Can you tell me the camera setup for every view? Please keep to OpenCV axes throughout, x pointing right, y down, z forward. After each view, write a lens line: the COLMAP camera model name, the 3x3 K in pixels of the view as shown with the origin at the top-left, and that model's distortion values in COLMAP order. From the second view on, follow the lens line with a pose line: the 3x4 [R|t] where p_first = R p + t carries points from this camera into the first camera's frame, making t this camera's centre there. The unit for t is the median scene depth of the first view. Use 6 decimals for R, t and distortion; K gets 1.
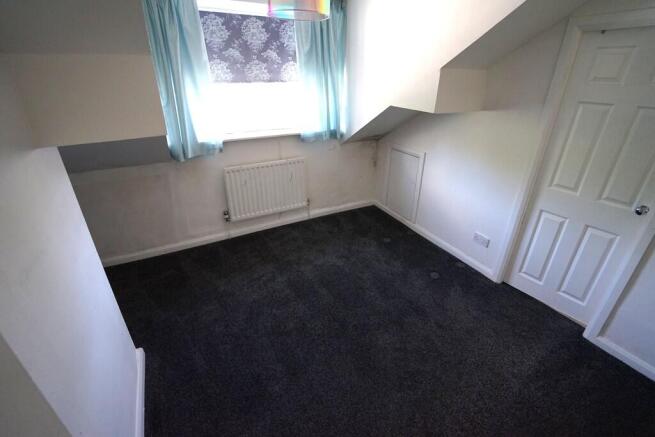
lens RADIAL K [[303.6, 0, 328.8], [0, 303.6, 216.6], [0, 0, 1]] dist [-0.061874, 0.021695]
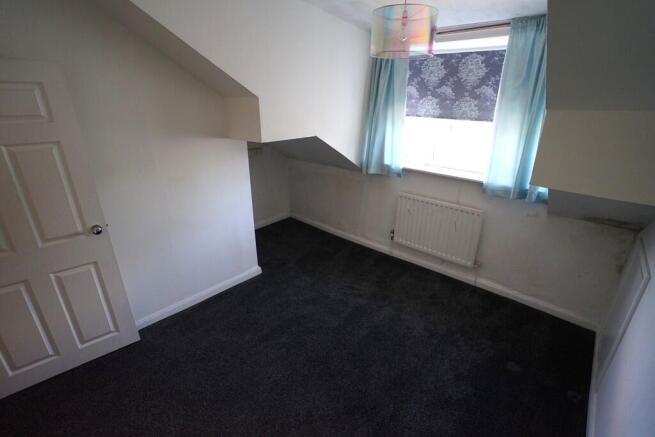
lens RADIAL K [[303.6, 0, 328.8], [0, 303.6, 216.6], [0, 0, 1]] dist [-0.061874, 0.021695]
pose [[0.329460, 0.329861, -0.884674, 0.559990], [-0.428526, 0.887161, 0.171202, -0.157428], [0.841321, 0.322702, 0.433638, 0.335263]]
